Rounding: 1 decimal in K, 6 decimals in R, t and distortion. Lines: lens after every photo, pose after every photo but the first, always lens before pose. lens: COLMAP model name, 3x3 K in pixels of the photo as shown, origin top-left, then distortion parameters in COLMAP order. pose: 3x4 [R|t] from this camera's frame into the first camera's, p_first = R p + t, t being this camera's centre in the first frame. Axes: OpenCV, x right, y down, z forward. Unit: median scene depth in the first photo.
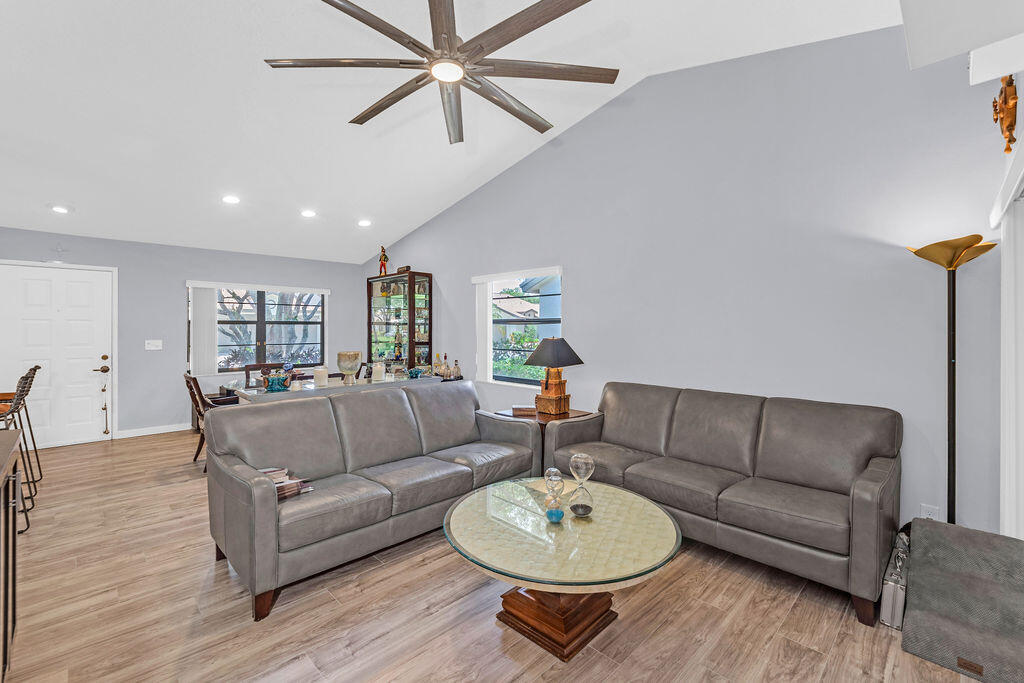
lens RADIAL K [[450.7, 0, 510.8], [0, 450.7, 336.1], [0, 0, 1]] dist [-0.005751, 0.001139]
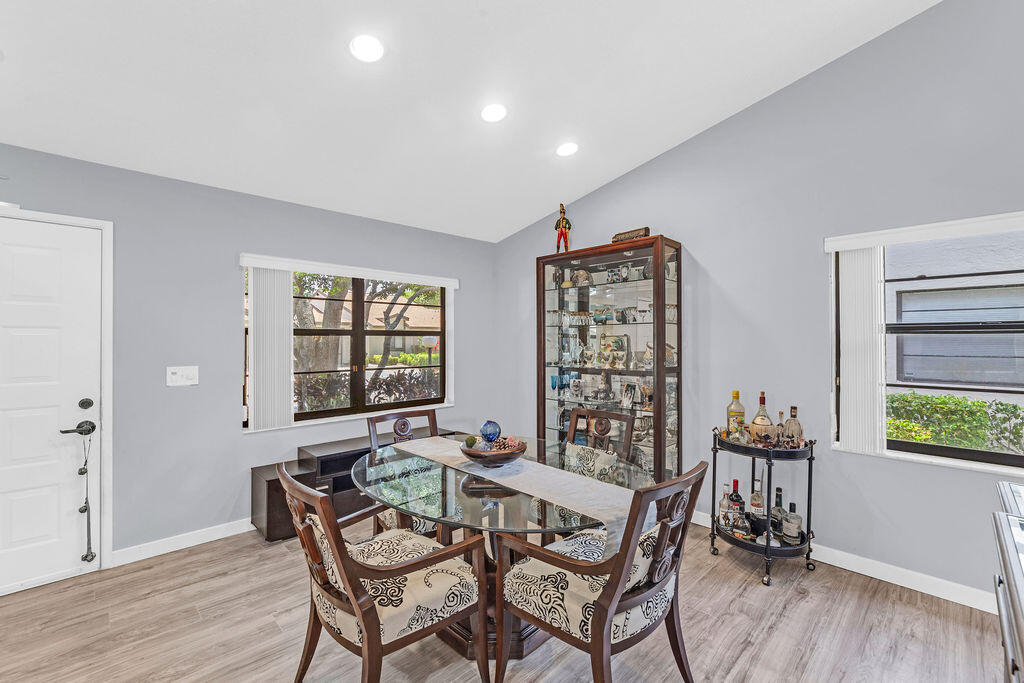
lens RADIAL K [[450.7, 0, 510.7], [0, 450.7, 344.7], [0, 0, 1]] dist [-0.005751, 0.001139]
pose [[0.999943, -0.002725, -0.010294, -0.419466], [0.002643, 0.999965, -0.007957, -0.011328], [0.010315, 0.007930, 0.999915, 0.495734]]
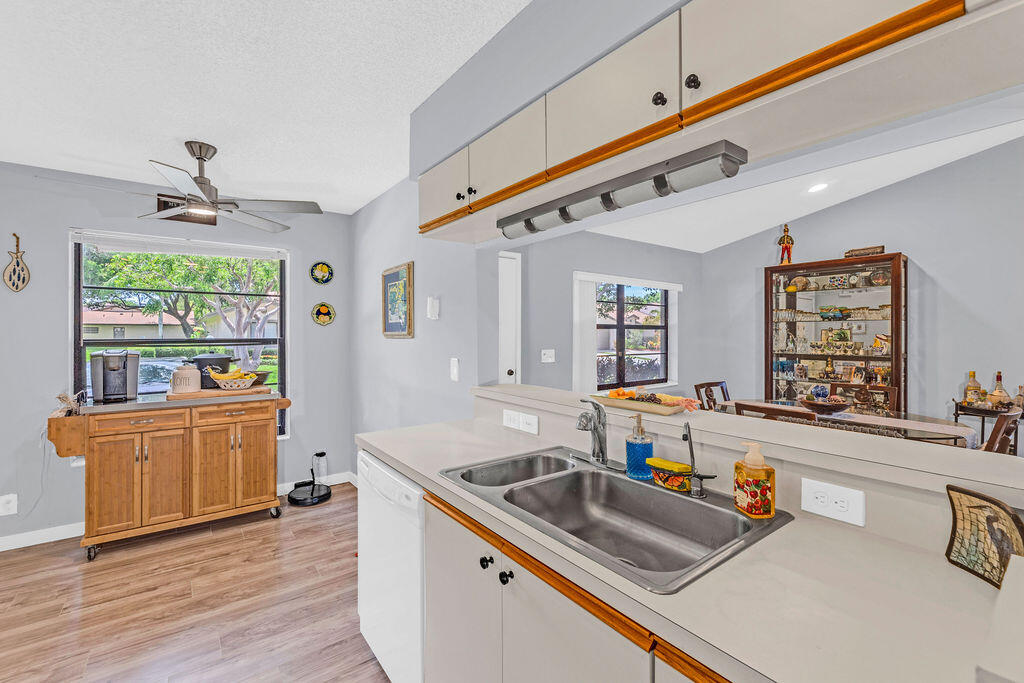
lens RADIAL K [[450.7, 0, 504.3], [0, 450.7, 342.4], [0, 0, 1]] dist [-0.005751, 0.001139]
pose [[0.990837, 0.003004, -0.135030, -0.780592], [-0.002882, 0.999995, 0.001097, -0.004048], [0.135032, -0.000697, 0.990841, 0.242995]]
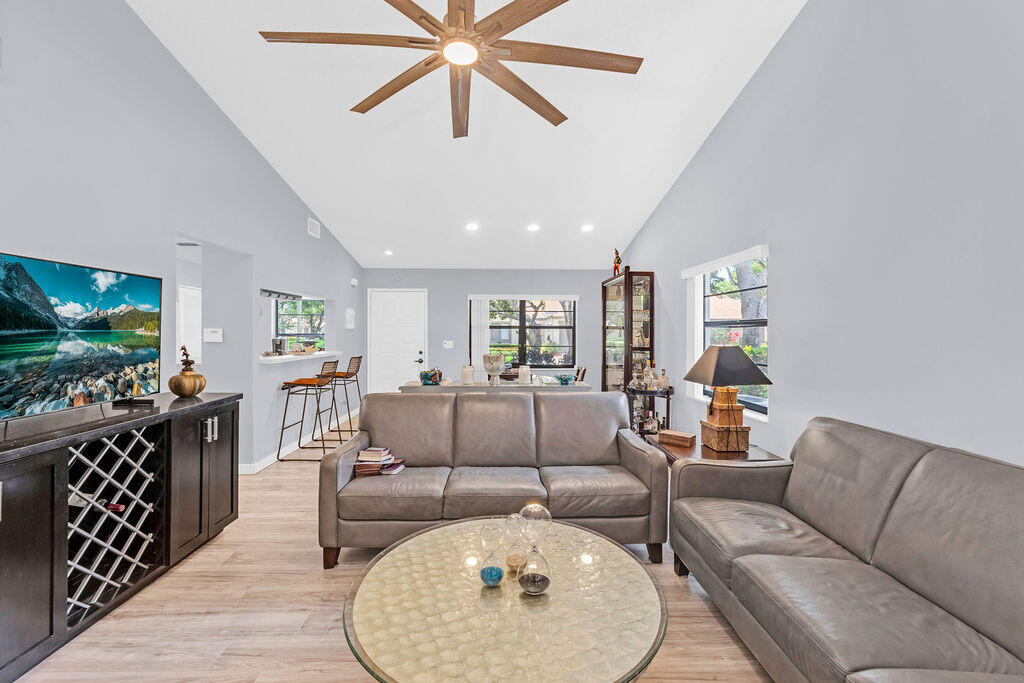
lens RADIAL K [[450.7, 0, 515.9], [0, 450.7, 336.8], [0, 0, 1]] dist [-0.005751, 0.001139]
pose [[0.728920, 0.007674, -0.684556, 0.263769], [-0.015550, 0.999865, -0.005349, -0.000414], [0.684422, 0.014544, 0.728941, 0.183789]]
